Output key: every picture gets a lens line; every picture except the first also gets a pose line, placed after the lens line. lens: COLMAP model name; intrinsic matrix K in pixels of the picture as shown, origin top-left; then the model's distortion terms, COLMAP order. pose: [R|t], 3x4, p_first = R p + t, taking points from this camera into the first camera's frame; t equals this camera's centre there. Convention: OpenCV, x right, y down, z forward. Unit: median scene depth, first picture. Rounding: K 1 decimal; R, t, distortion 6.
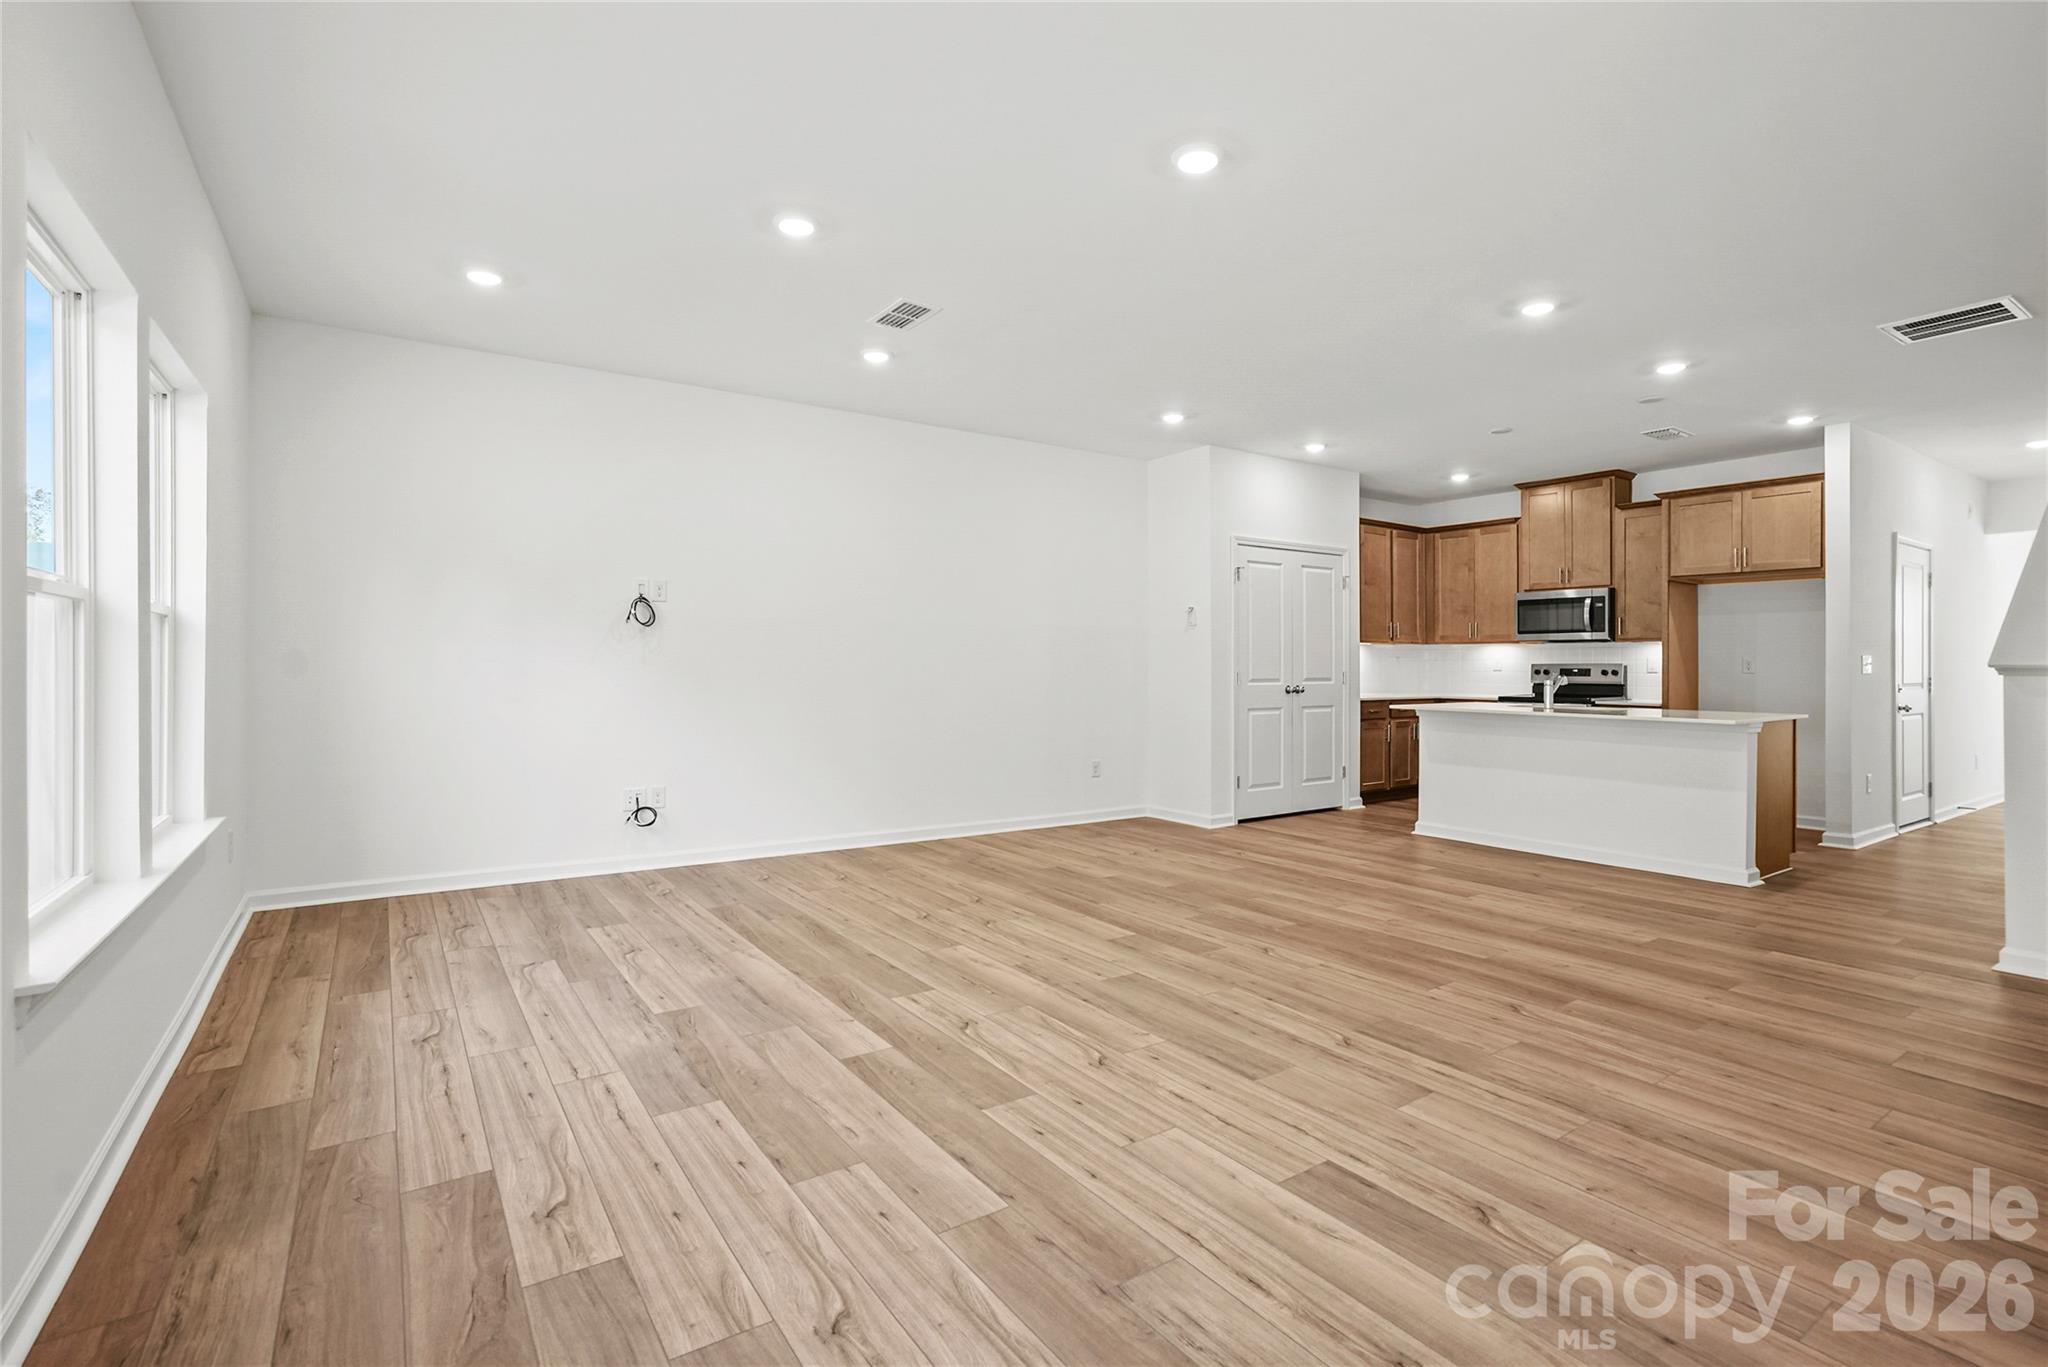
lens RADIAL K [[946.2, 0, 1011.5], [0, 946.2, 664.6], [0, 0, 1]] dist [-0.038081, 0.018537]
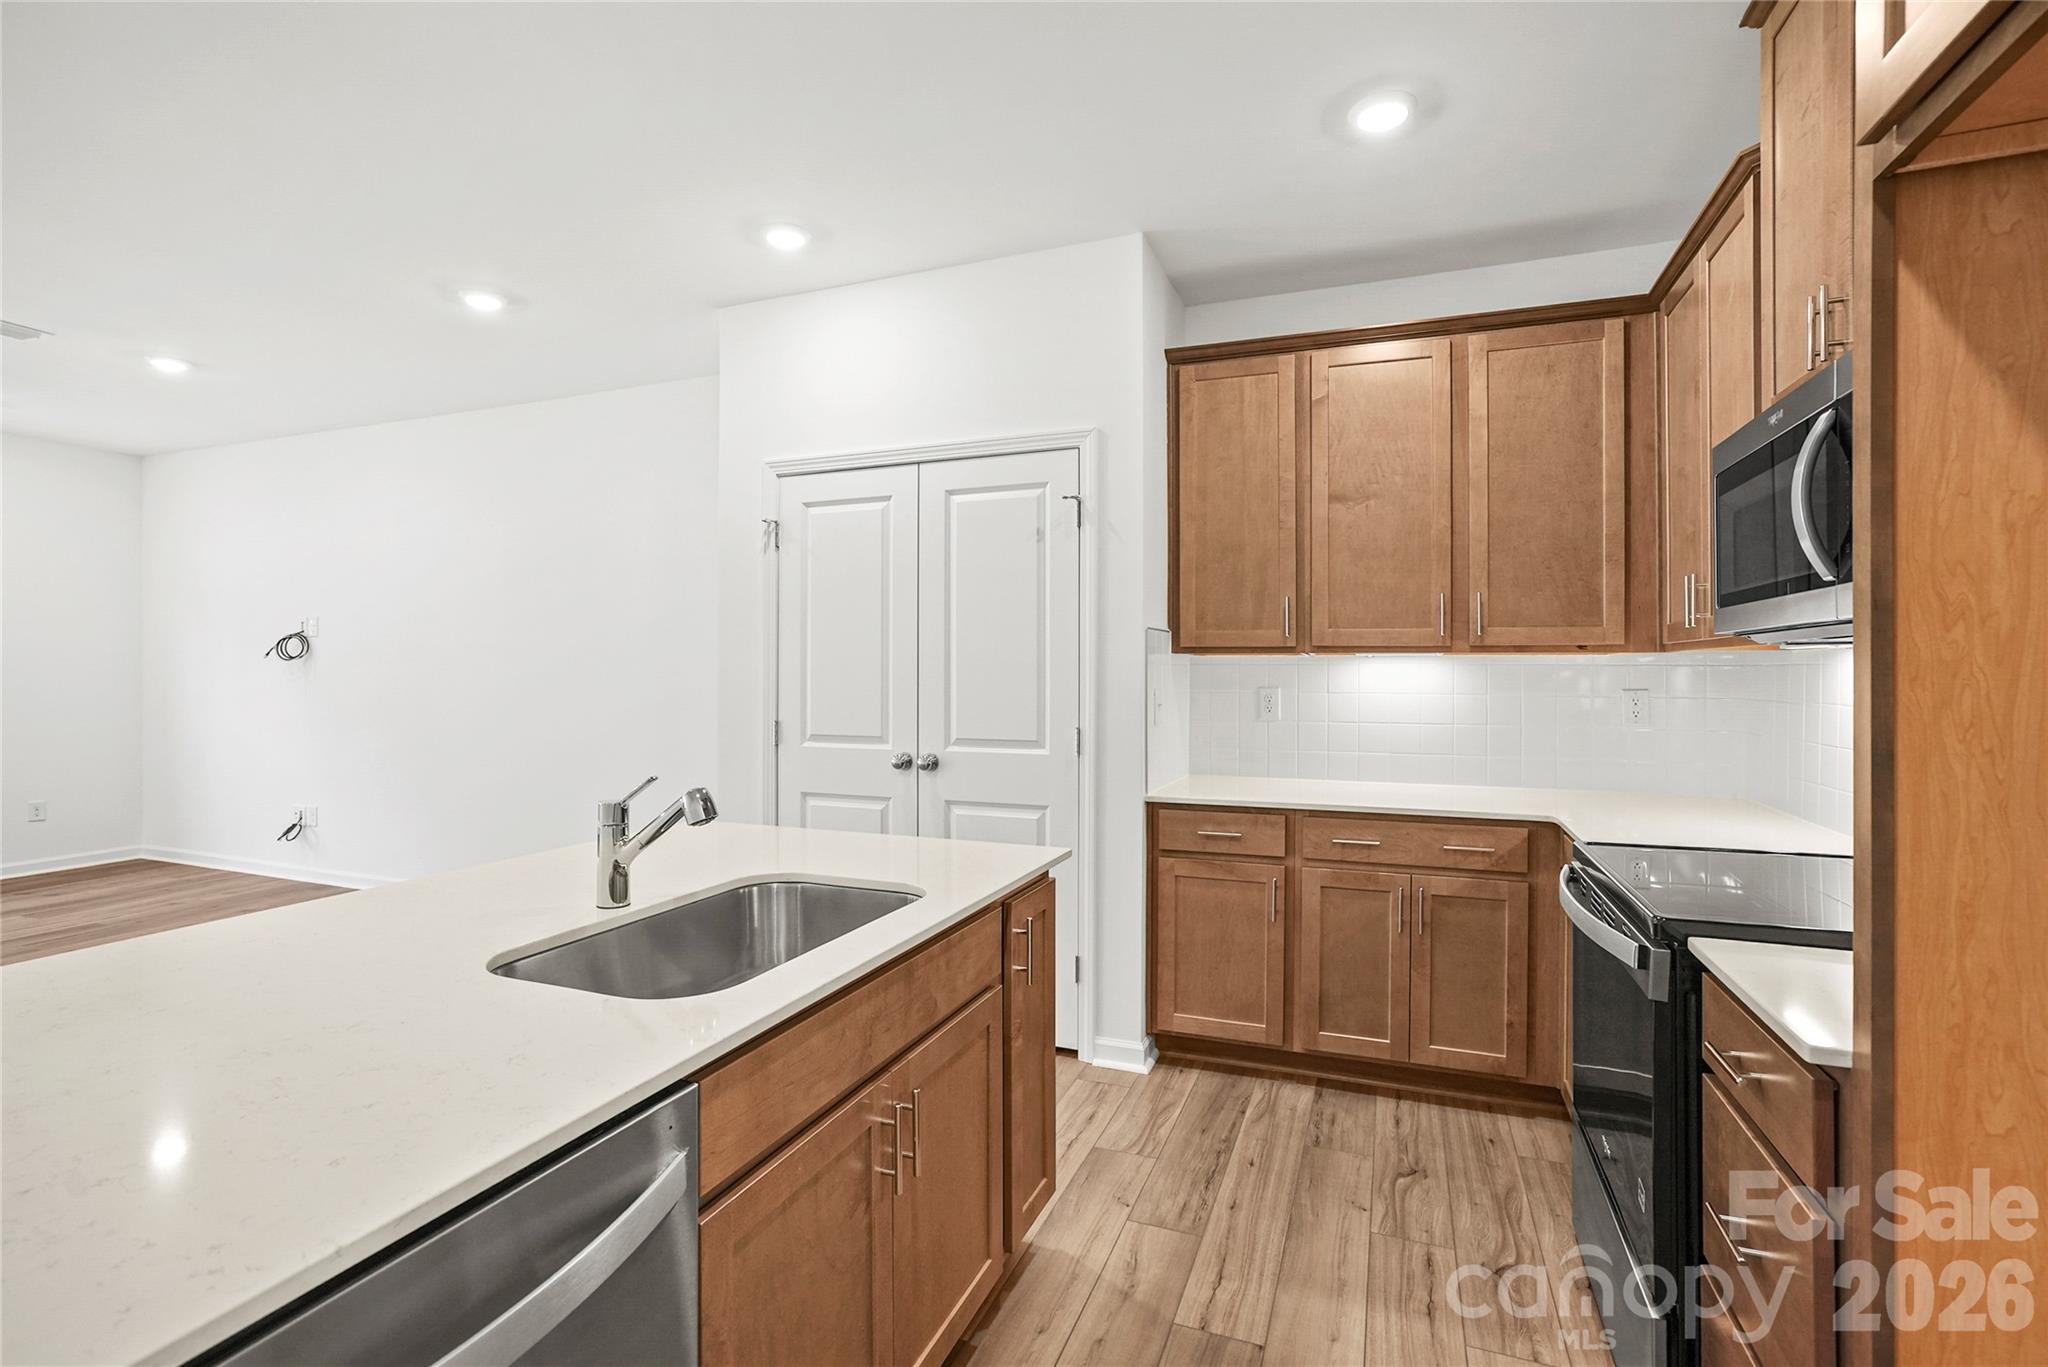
lens RADIAL K [[946.2, 0, 1013.8], [0, 946.2, 672.2], [0, 0, 1]] dist [-0.038081, 0.018537]
pose [[0.564804, -0.002191, -0.825222, 1.295898], [0.000802, 0.999997, -0.002106, -0.030418], [0.825225, 0.000527, 0.564804, 1.418602]]
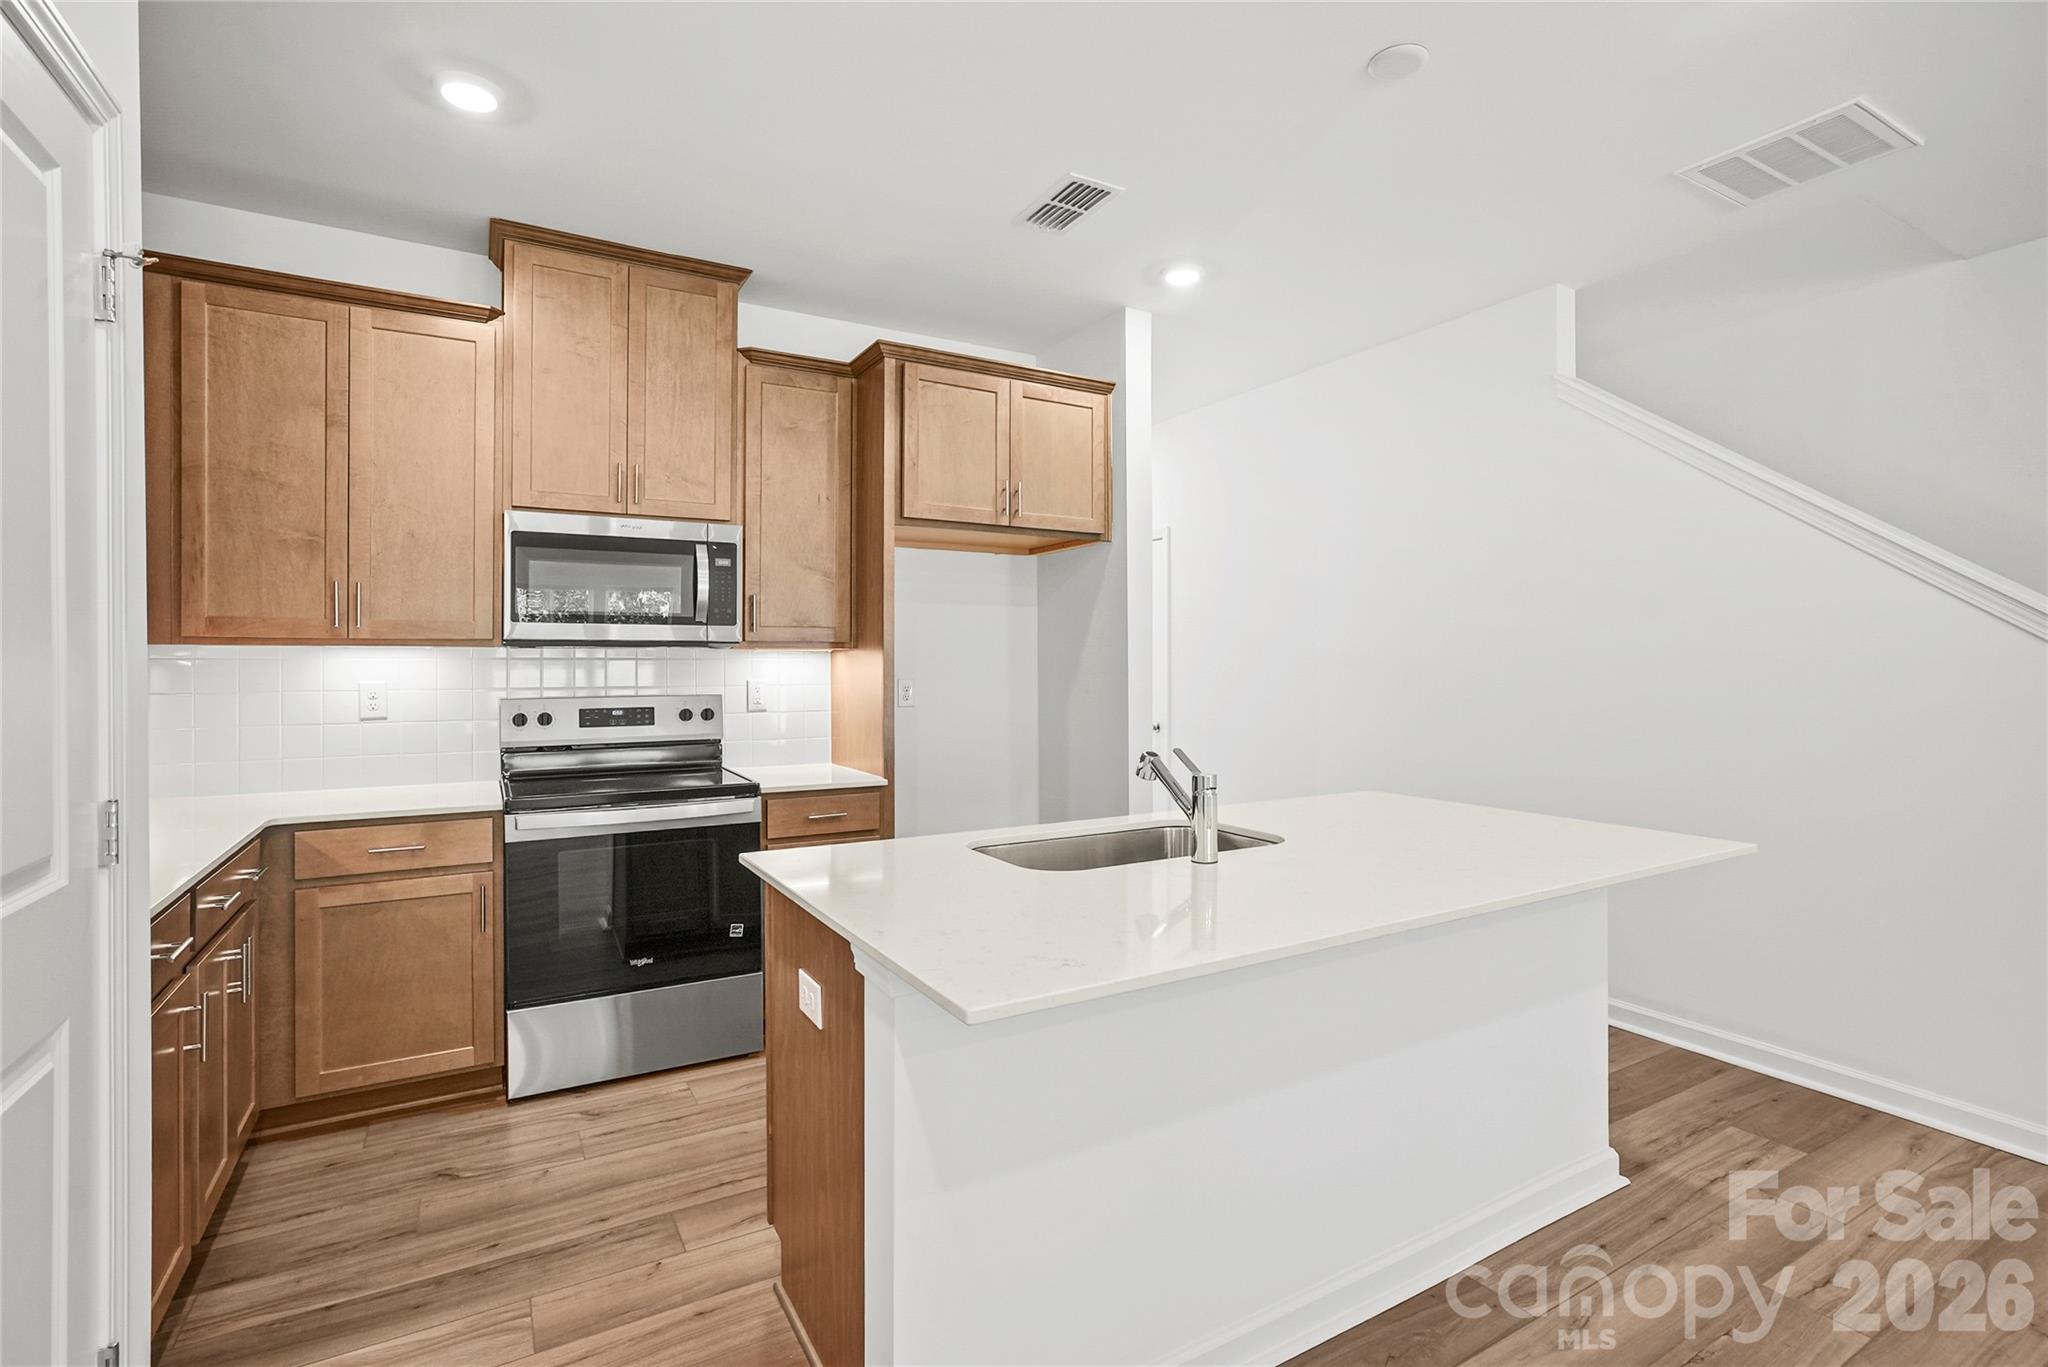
lens RADIAL K [[946.2, 0, 1012.9], [0, 946.2, 672.2], [0, 0, 1]] dist [-0.038081, 0.018537]
pose [[0.073425, -0.016736, 0.997160, 0.373263], [0.002157, 0.999860, 0.016622, -0.037364], [-0.997298, 0.000931, 0.073451, 1.569110]]
